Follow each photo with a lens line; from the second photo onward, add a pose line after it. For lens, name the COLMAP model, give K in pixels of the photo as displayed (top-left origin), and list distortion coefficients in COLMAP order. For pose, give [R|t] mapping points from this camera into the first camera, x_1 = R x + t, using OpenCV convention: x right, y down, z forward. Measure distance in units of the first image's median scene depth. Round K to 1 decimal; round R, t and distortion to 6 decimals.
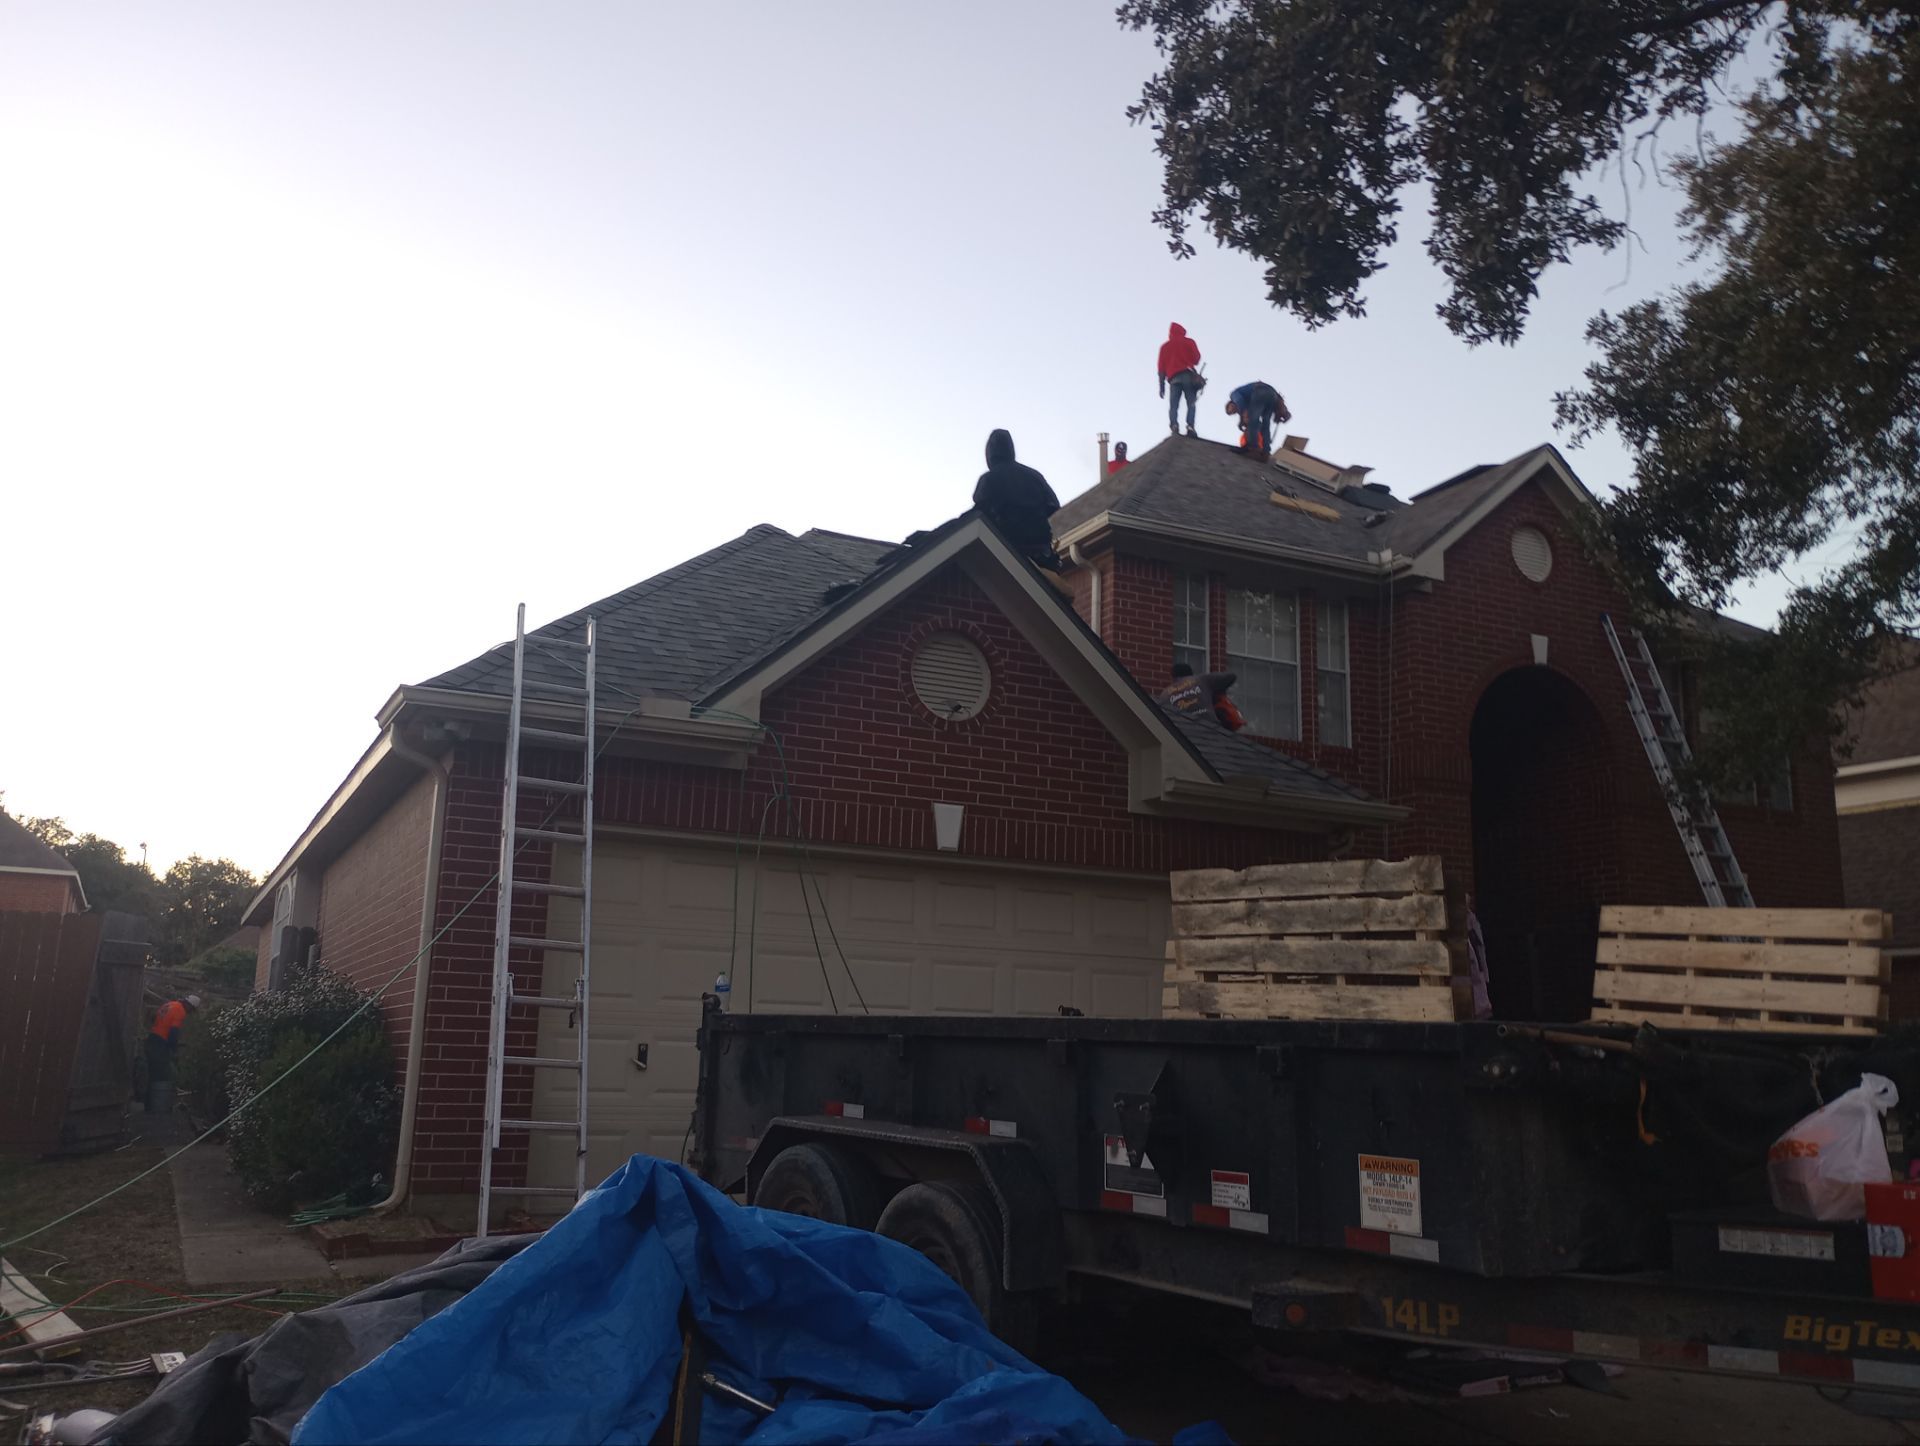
lens RADIAL K [[1575.1, 0, 960.0], [0, 1575.1, 723.0], [0, 0, 1]] dist [0.056139, -0.047203]
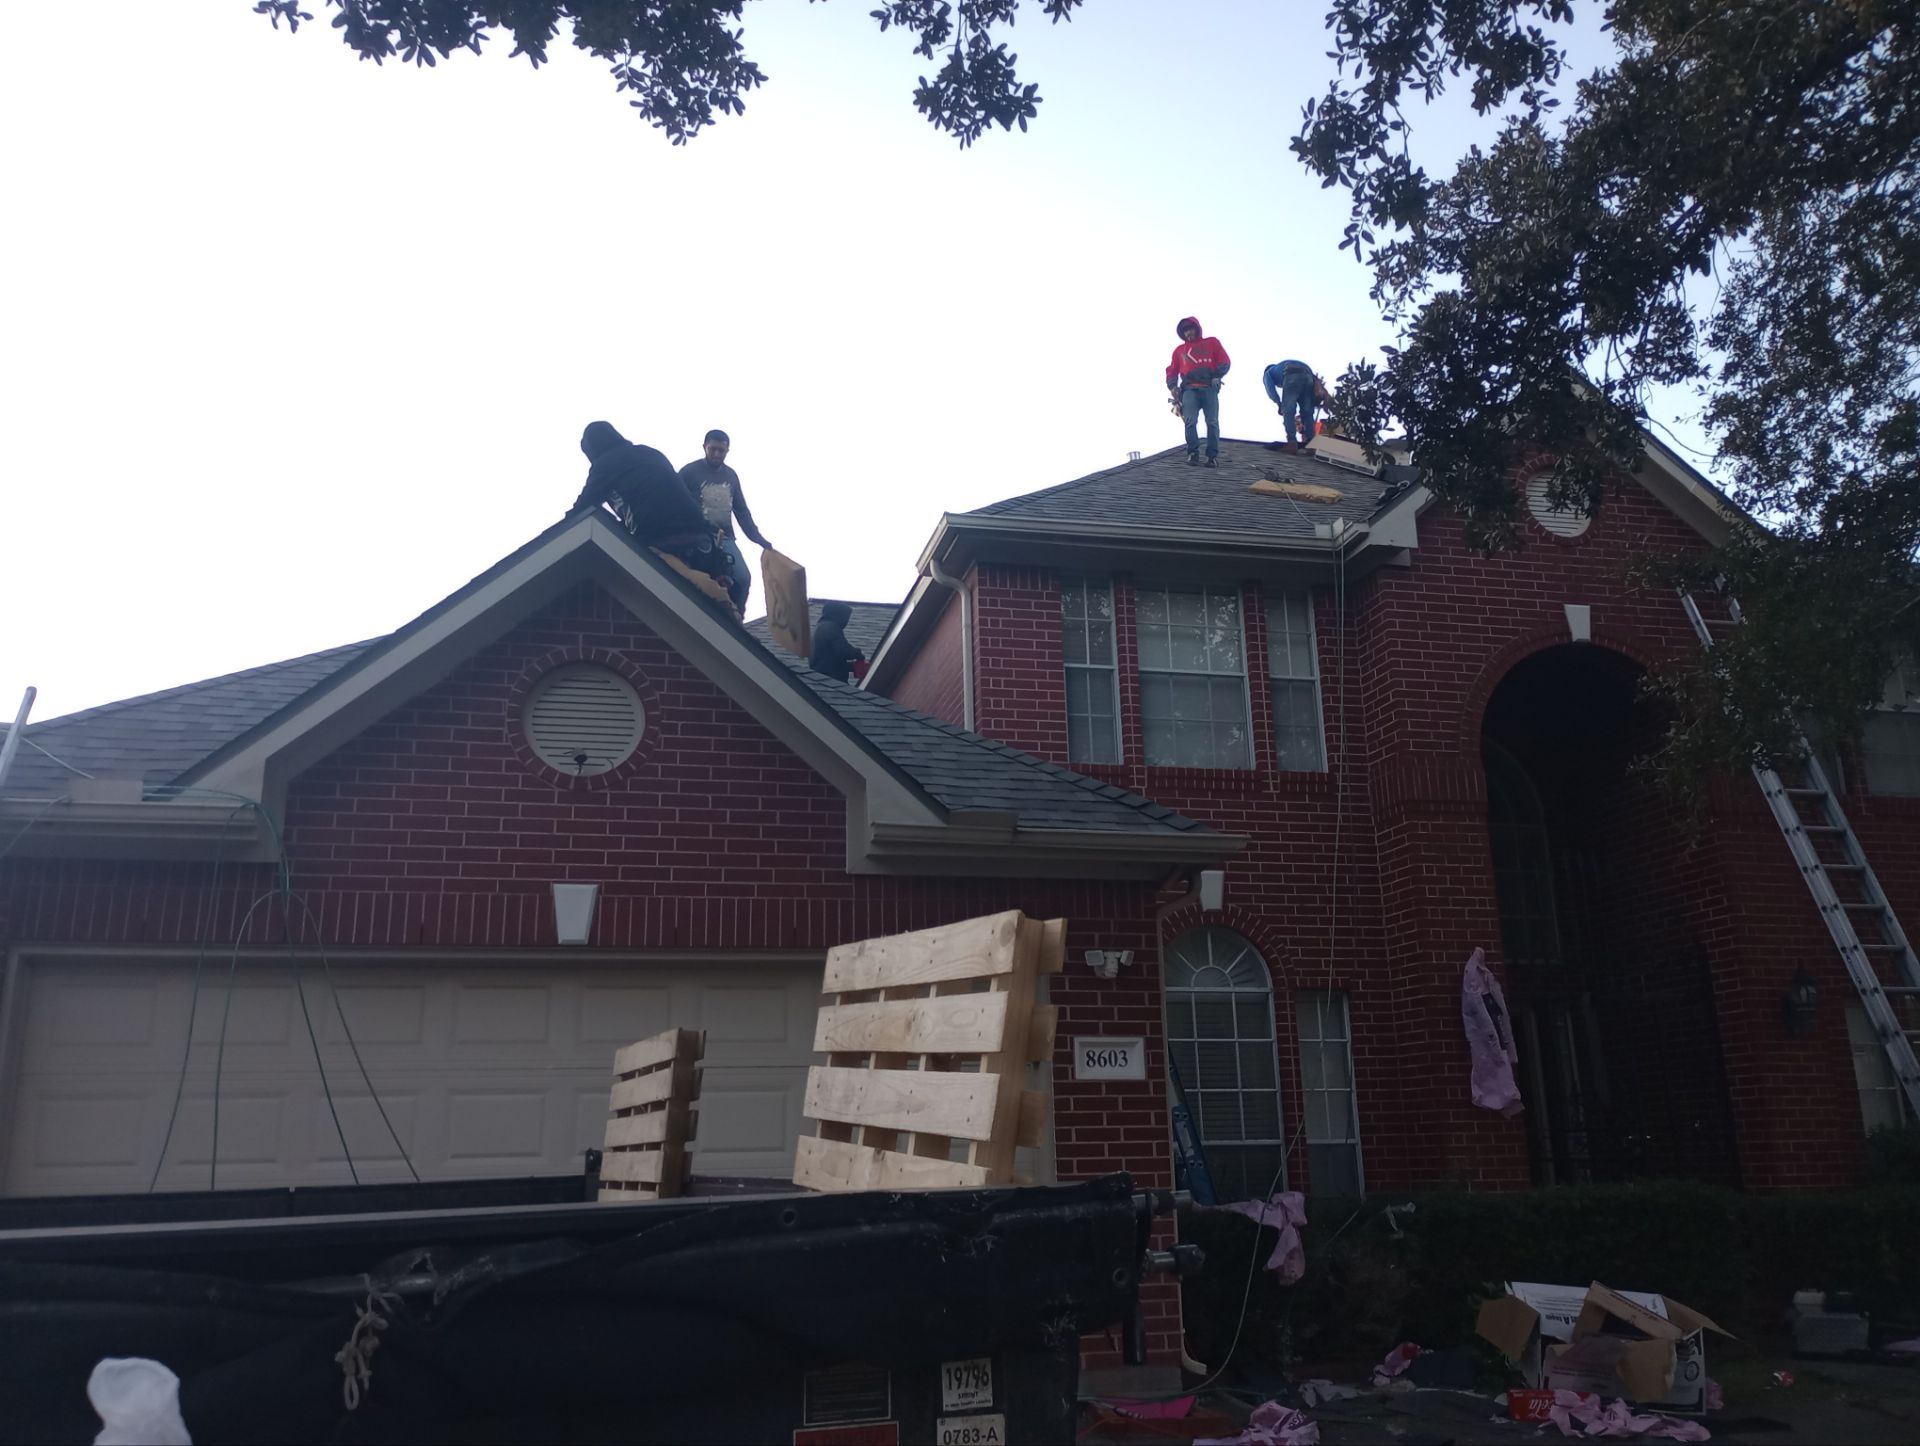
lens RADIAL K [[1609.7, 0, 955.2], [0, 1609.7, 709.0], [0, 0, 1]] dist [0.010963, 0.000026]
pose [[0.973878, -0.111735, -0.197678, 0.322145], [0.096311, 0.991627, -0.086021, 0.049821], [0.205634, 0.064735, 0.976485, 0.249894]]
